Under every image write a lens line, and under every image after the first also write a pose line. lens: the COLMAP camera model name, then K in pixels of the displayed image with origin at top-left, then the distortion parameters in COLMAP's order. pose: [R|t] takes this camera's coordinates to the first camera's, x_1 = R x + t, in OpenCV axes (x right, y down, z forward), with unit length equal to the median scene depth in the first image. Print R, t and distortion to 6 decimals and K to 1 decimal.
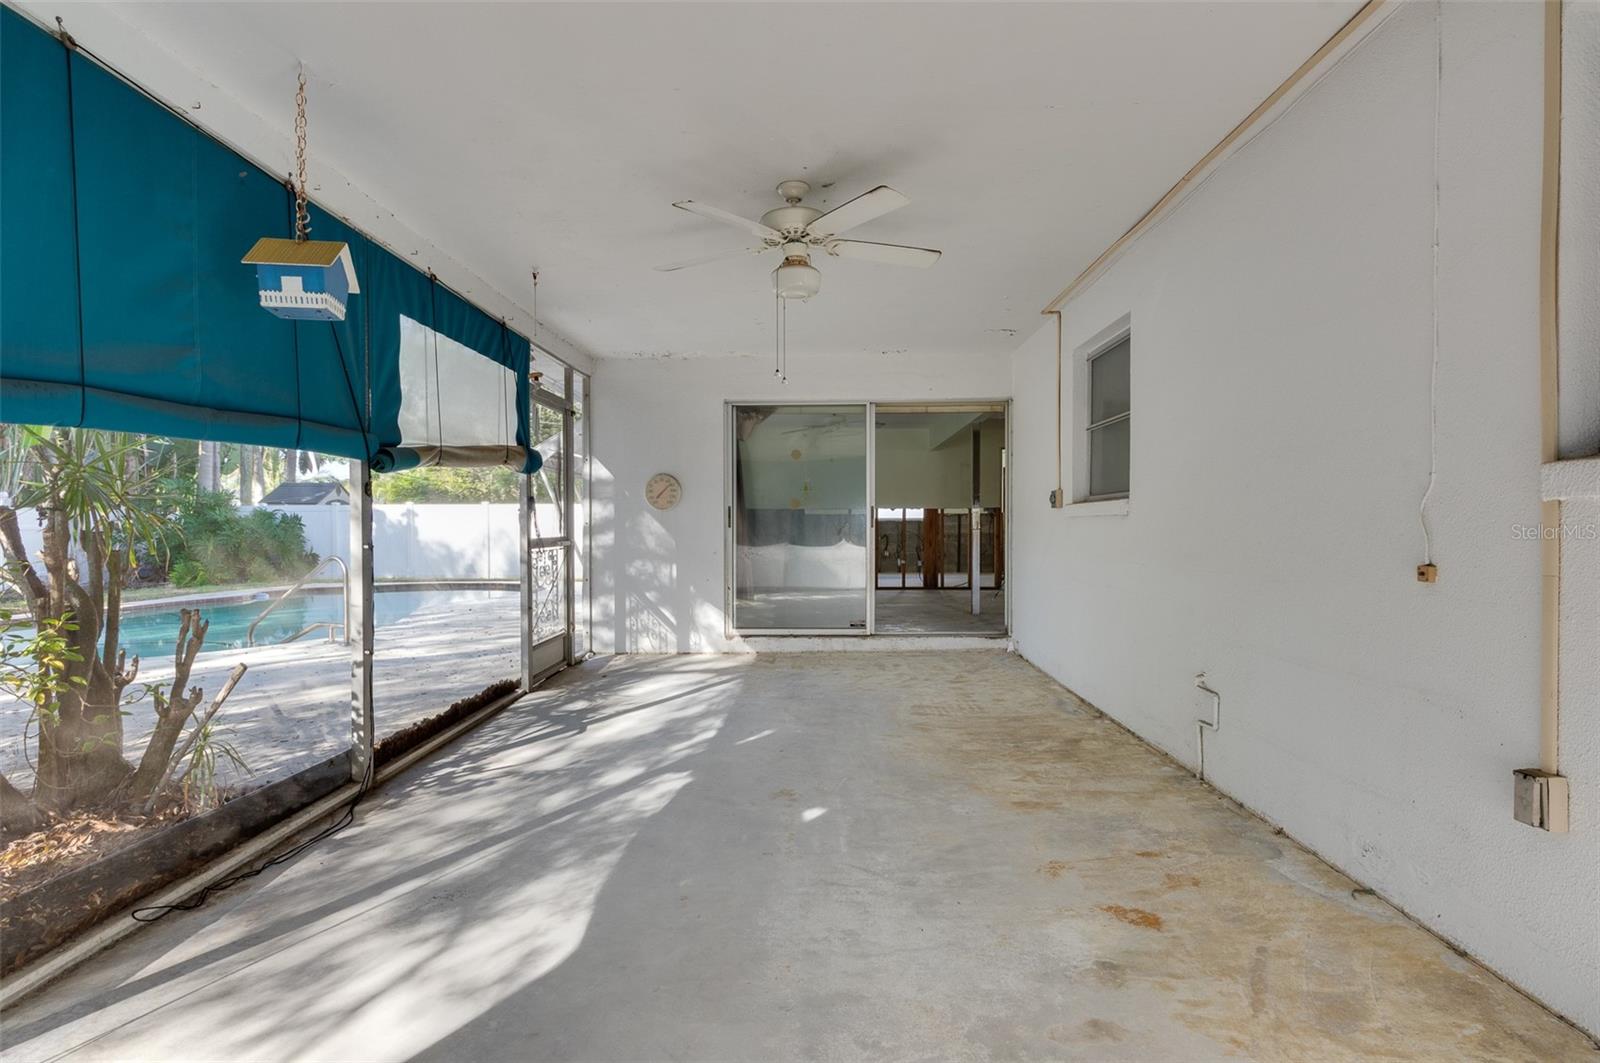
lens RADIAL K [[835.6, 0, 811.1], [0, 835.6, 530.0], [0, 0, 1]] dist [-0.000793, 0.000473]
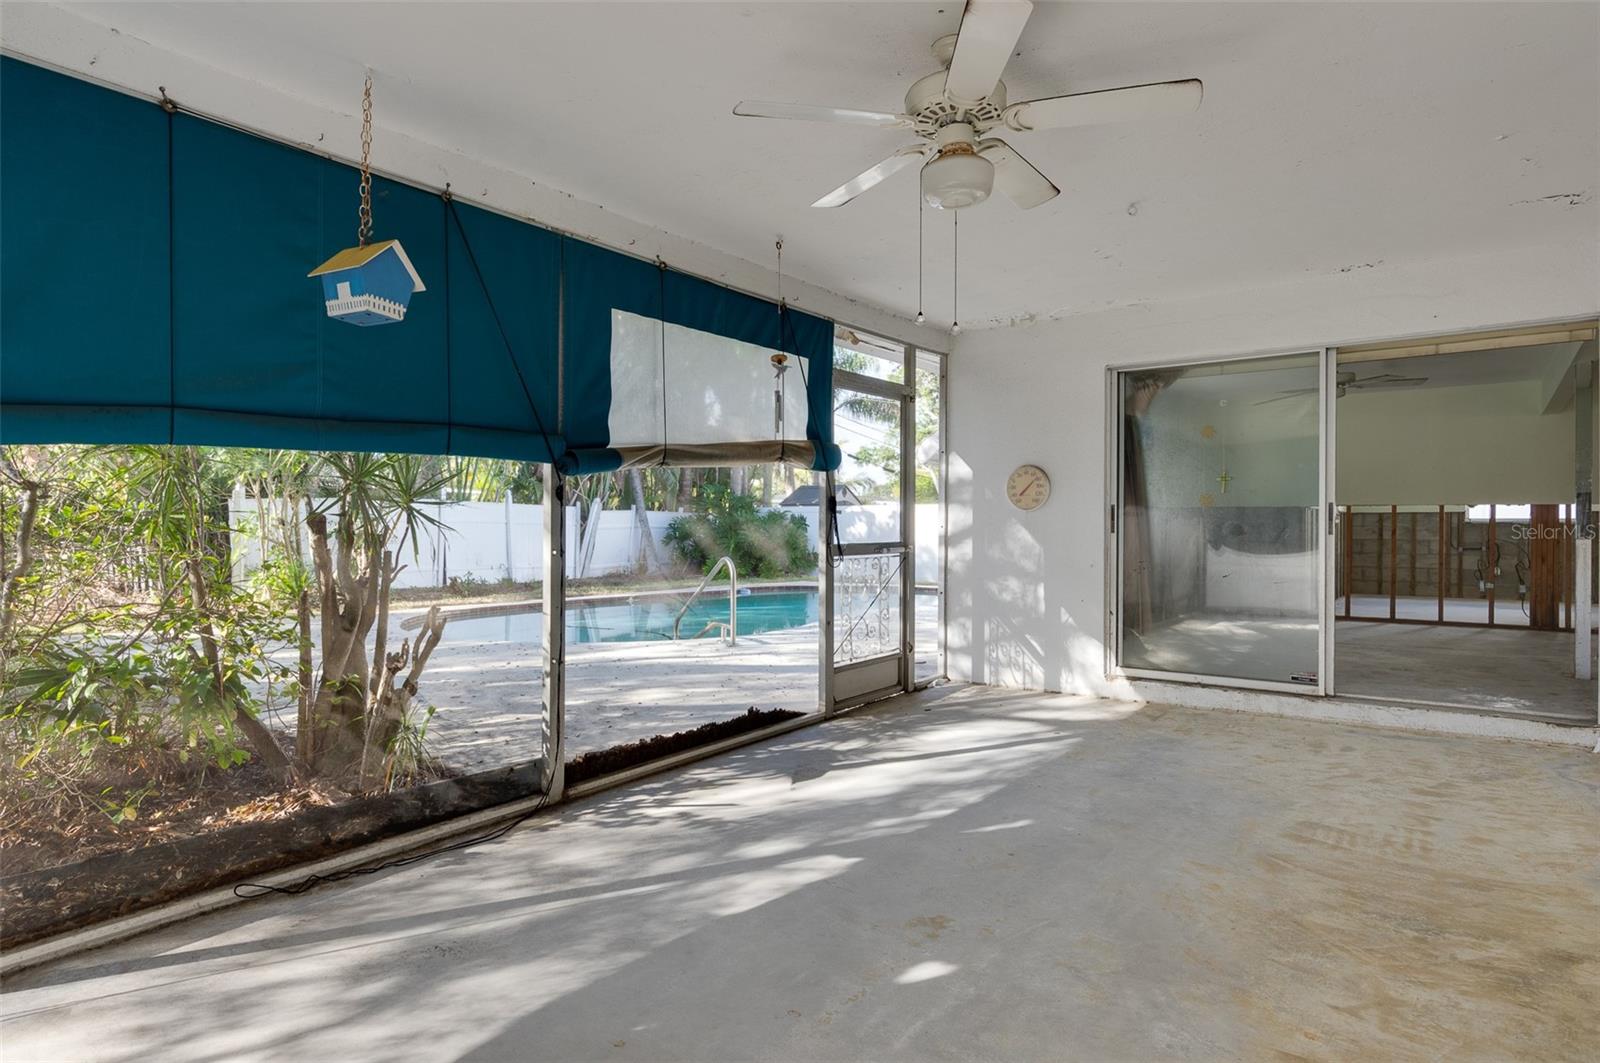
lens RADIAL K [[910.8, 0, 779.3], [0, 910.8, 522.1], [0, 0, 1]] dist [-0.010274, 0.000403]
pose [[0.800178, 0.001021, -0.599761, 0.262016], [-0.006776, 0.999950, -0.007337, -0.008252], [0.599724, 0.009935, 0.800145, 0.265013]]
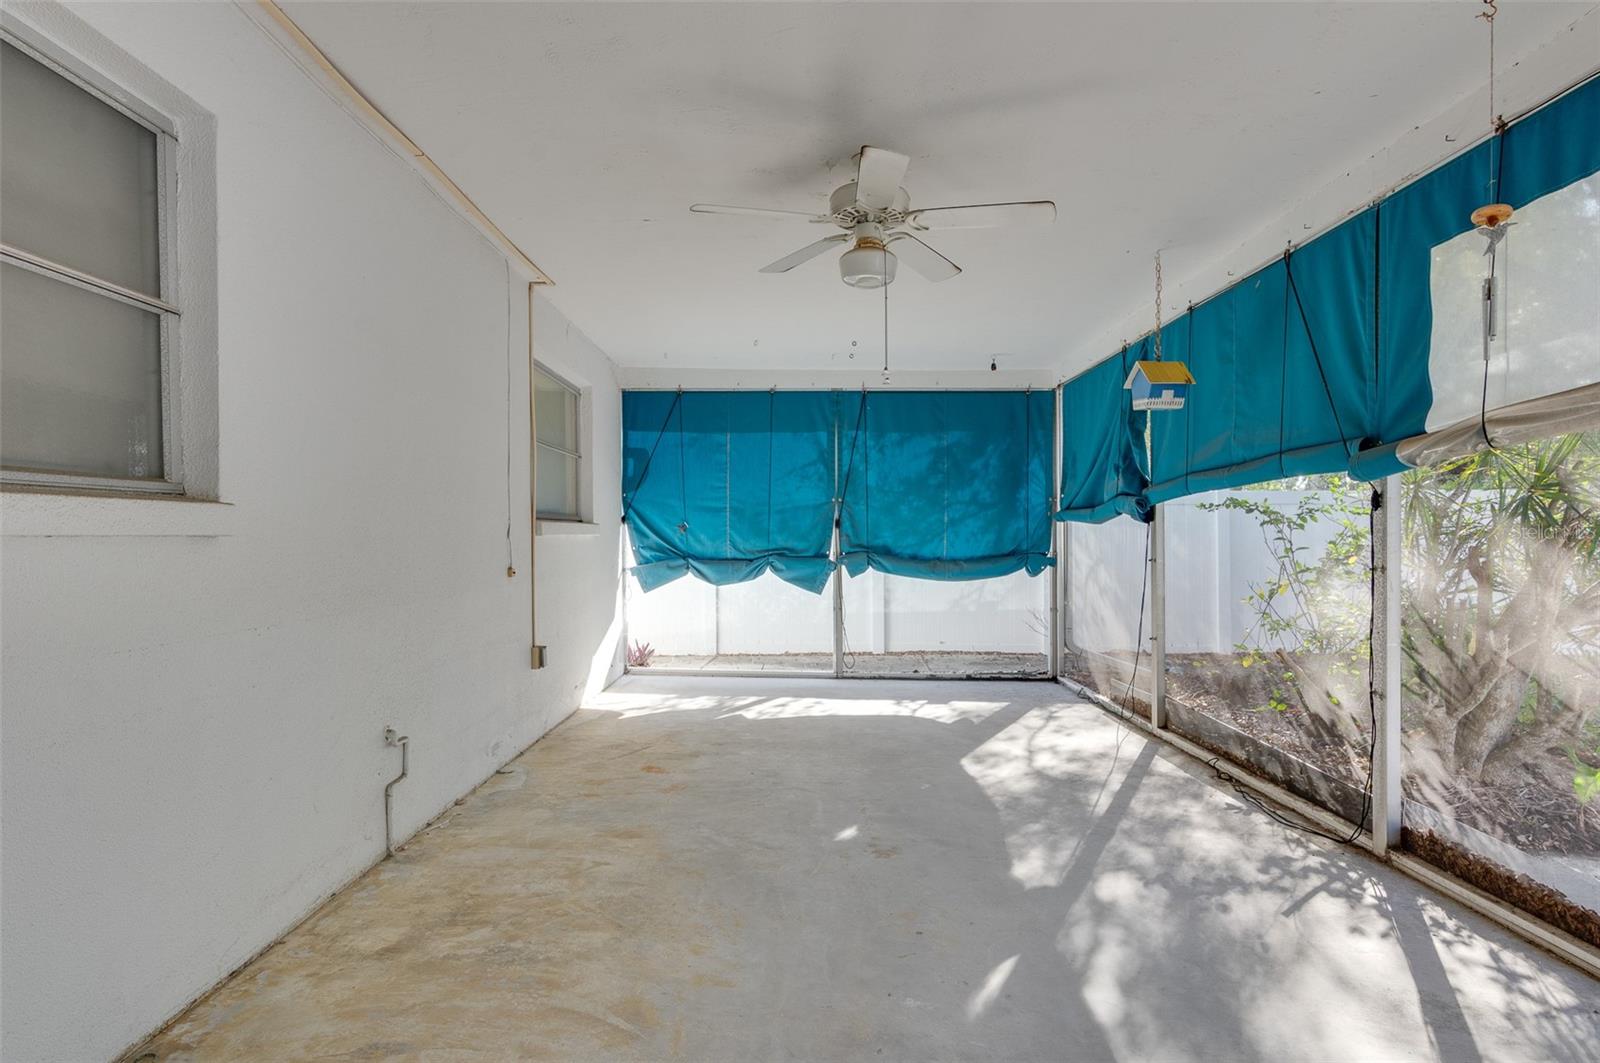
lens RADIAL K [[835.6, 0, 811.1], [0, 835.6, 530.0], [0, 0, 1]] dist [-0.000793, 0.000473]
pose [[-0.999776, 0.006778, -0.020060, 0.050350], [0.006825, 0.999974, -0.002254, -0.019063], [0.020044, -0.002391, -0.999796, 1.555833]]
